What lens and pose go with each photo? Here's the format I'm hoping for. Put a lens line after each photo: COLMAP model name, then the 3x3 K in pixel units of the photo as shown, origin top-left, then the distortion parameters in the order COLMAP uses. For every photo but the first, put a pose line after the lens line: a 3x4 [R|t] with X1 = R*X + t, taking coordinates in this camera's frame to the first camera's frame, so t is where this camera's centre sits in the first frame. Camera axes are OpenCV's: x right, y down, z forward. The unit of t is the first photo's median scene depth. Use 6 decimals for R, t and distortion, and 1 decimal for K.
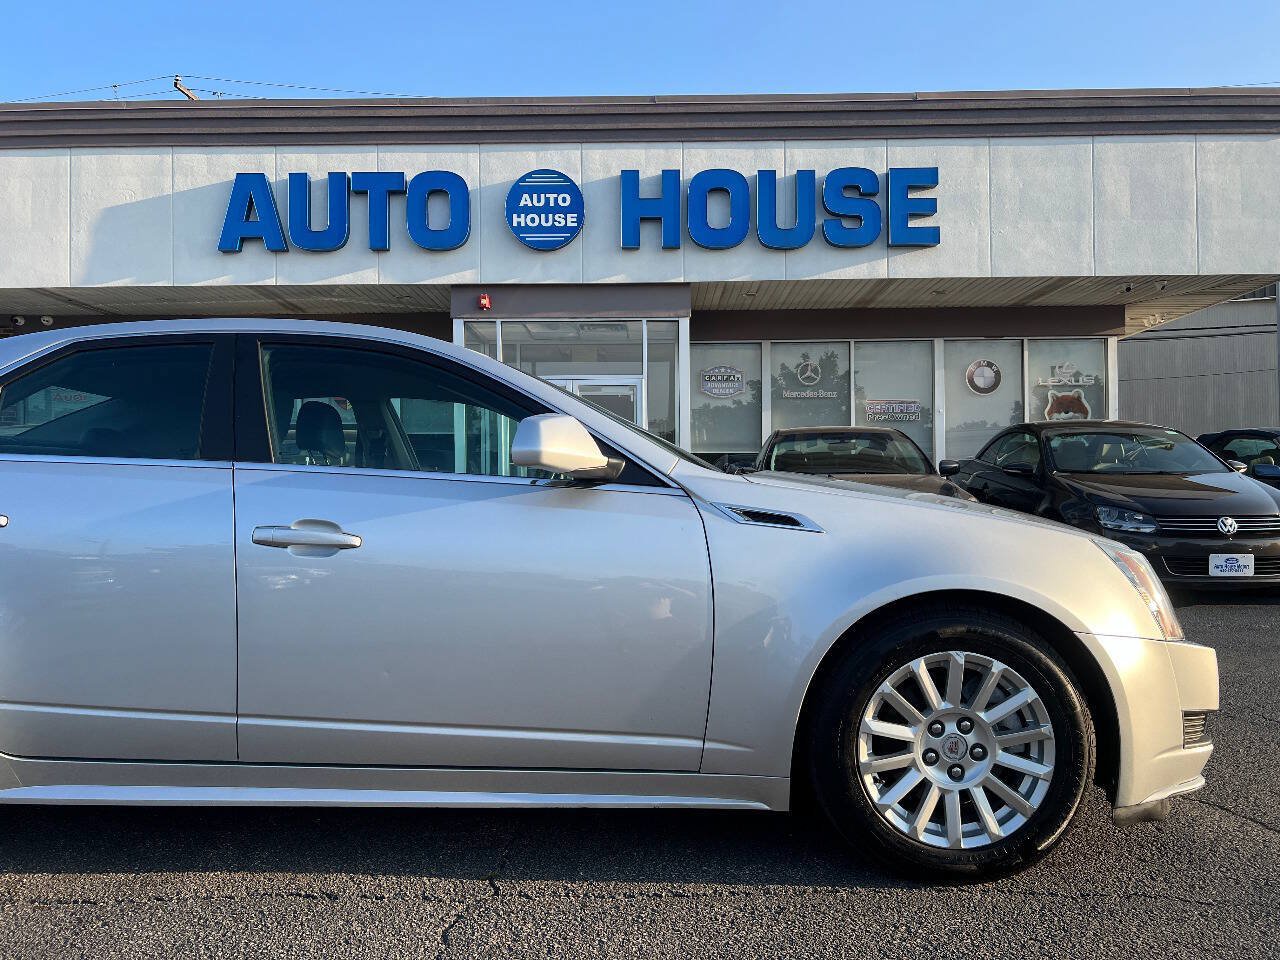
lens RADIAL K [[961.3, 0, 642.8], [0, 961.3, 482.9], [0, 0, 1]] dist [0.056019, -0.063988]
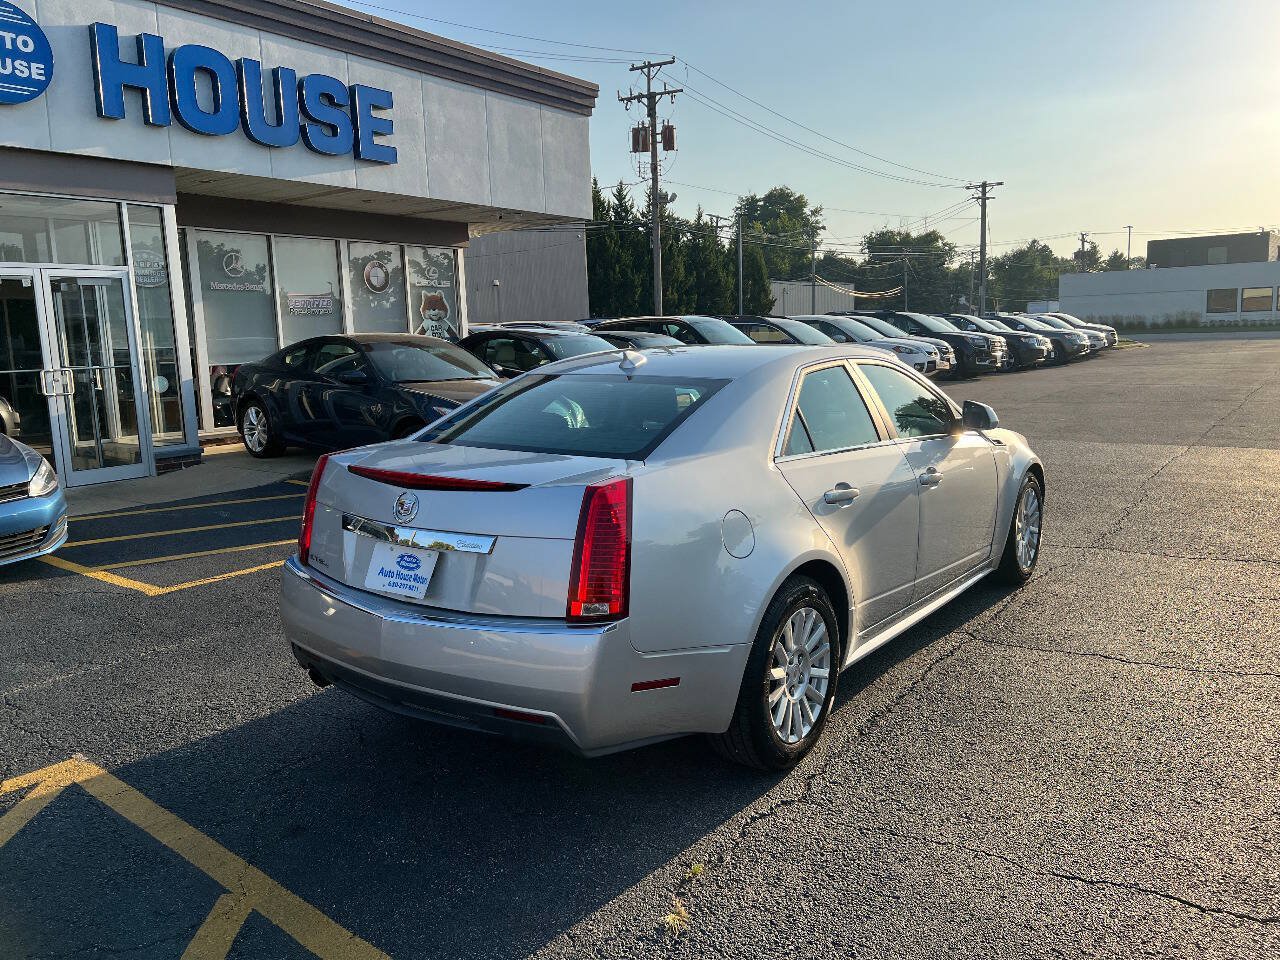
lens RADIAL K [[961.3, 0, 650.7], [0, 961.3, 471.1], [0, 0, 1]] dist [0.056019, -0.063988]
pose [[0.579068, -0.123770, 0.805830, -0.473737], [0.011869, 0.989584, 0.143464, -0.050237], [-0.815193, -0.073511, 0.574505, 0.083273]]
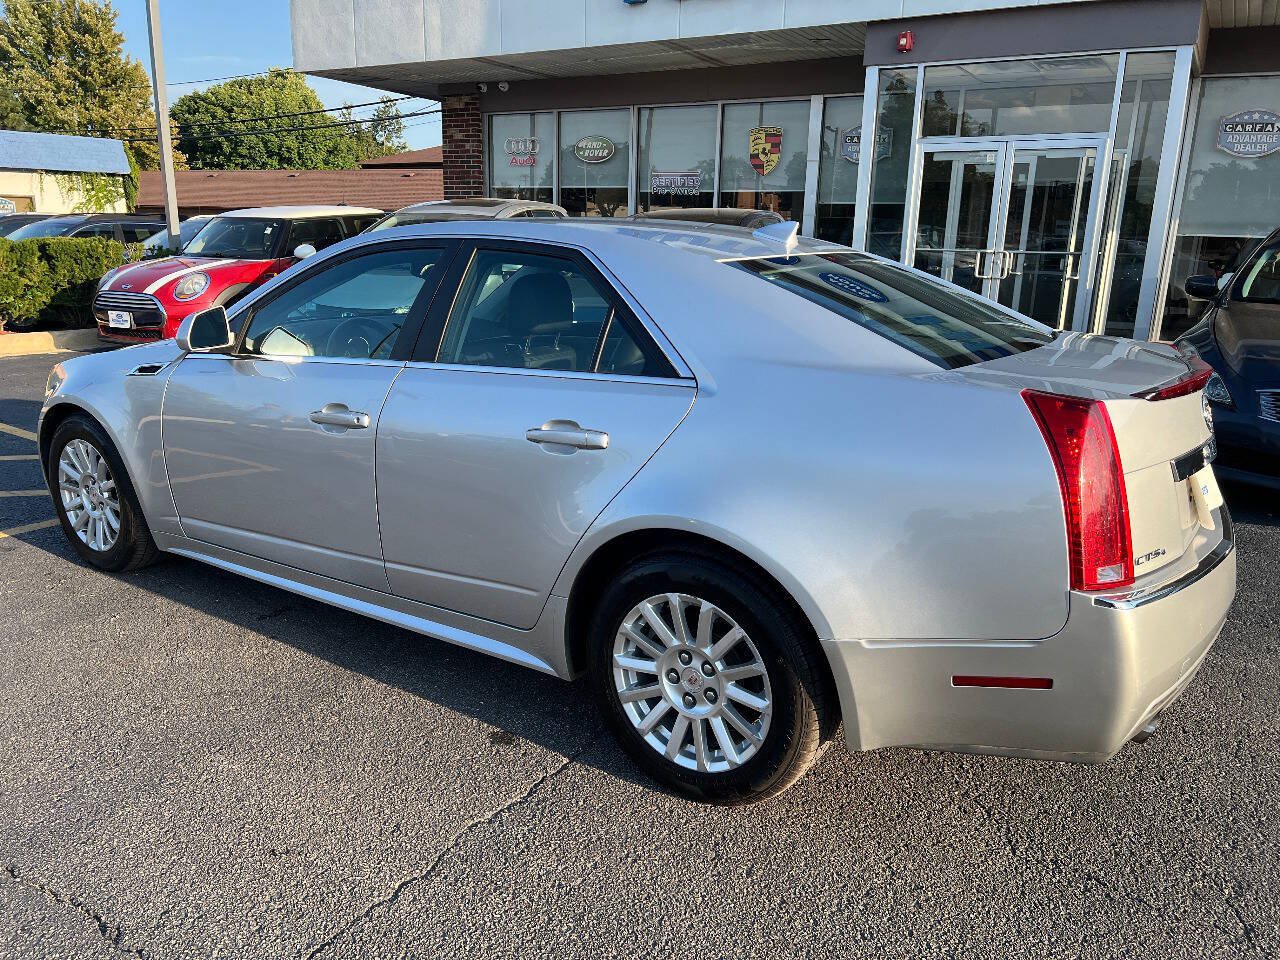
lens RADIAL K [[961.3, 0, 632.7], [0, 961.3, 486.6], [0, 0, 1]] dist [0.056019, -0.063988]
pose [[0.858393, 0.158463, -0.487905, 0.096264], [-0.022402, 0.961767, 0.272953, -0.047379], [0.512503, -0.223371, 0.829124, 0.129317]]
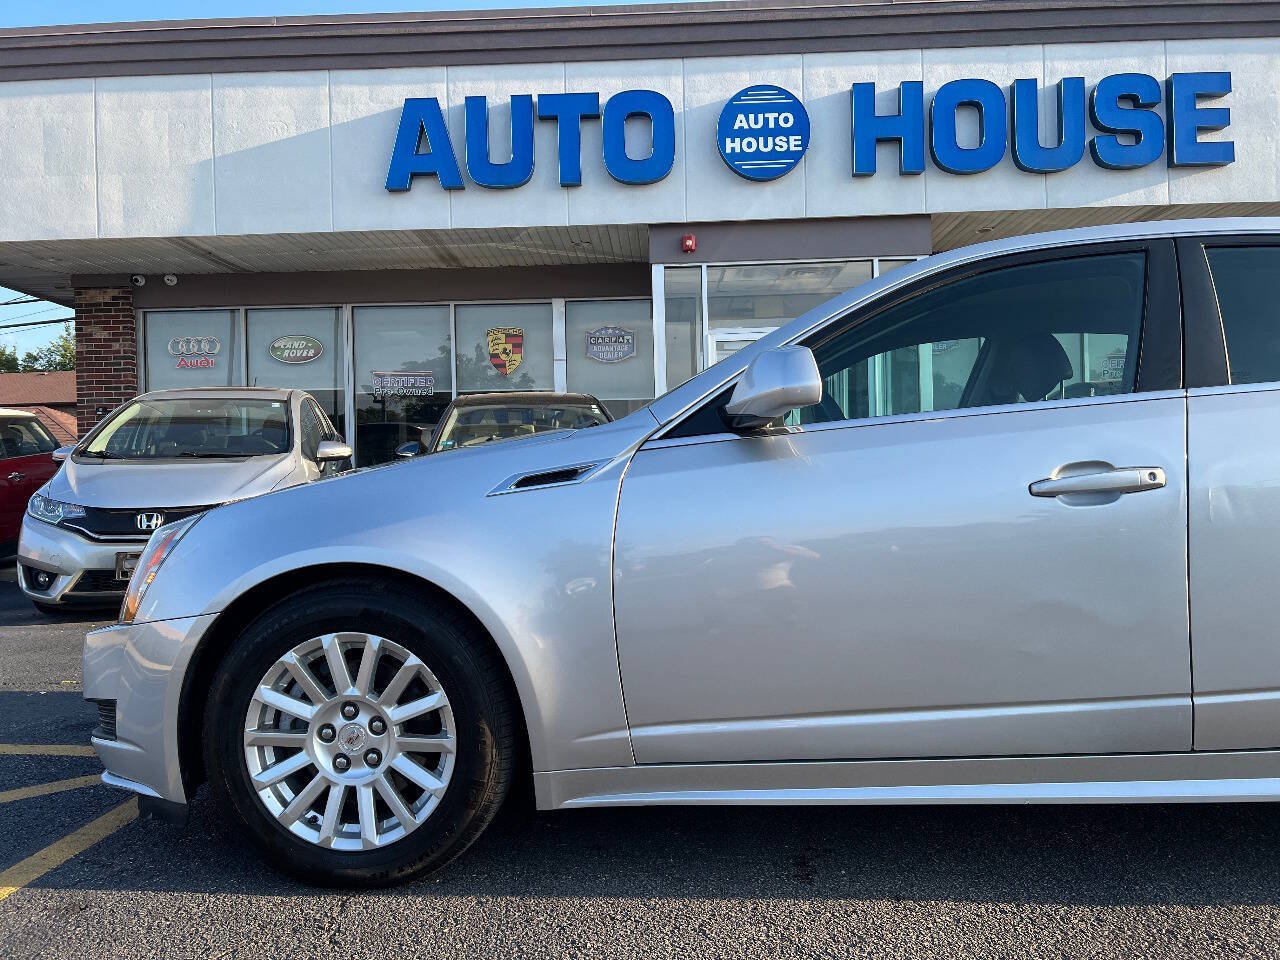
lens RADIAL K [[961.3, 0, 631.7], [0, 961.3, 474.0], [0, 0, 1]] dist [0.056019, -0.063988]
pose [[0.999706, -0.014706, -0.019287, -0.204923], [0.014920, 0.999828, 0.010990, 0.007958], [0.019123, -0.011275, 0.999754, 0.138362]]
